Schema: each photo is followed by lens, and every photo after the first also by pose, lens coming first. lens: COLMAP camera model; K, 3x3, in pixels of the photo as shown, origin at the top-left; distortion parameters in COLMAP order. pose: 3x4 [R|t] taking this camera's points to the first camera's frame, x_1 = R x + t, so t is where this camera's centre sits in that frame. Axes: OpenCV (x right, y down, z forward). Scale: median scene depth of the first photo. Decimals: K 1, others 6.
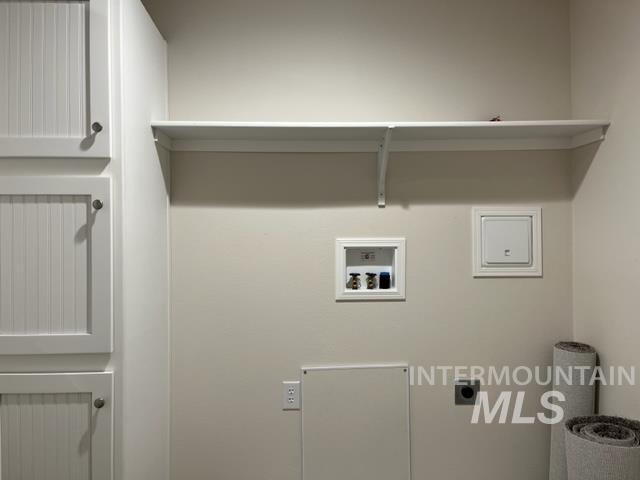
lens RADIAL K [[482.5, 0, 320.7], [0, 482.5, 242.7], [0, 0, 1]] dist [0.078454, -0.100947]
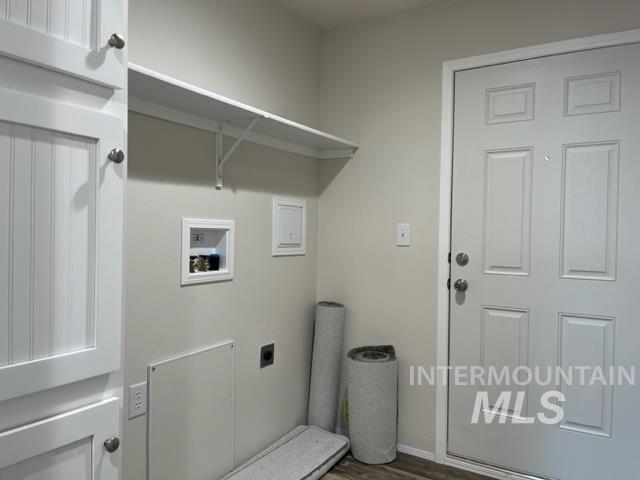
lens RADIAL K [[482.5, 0, 320.7], [0, 482.5, 242.7], [0, 0, 1]] dist [0.078454, -0.100947]
pose [[0.555303, -0.000041, 0.831648, -0.592591], [-0.022473, 0.999634, 0.015054, 0.017870], [-0.831344, -0.027049, 0.555099, 0.261417]]
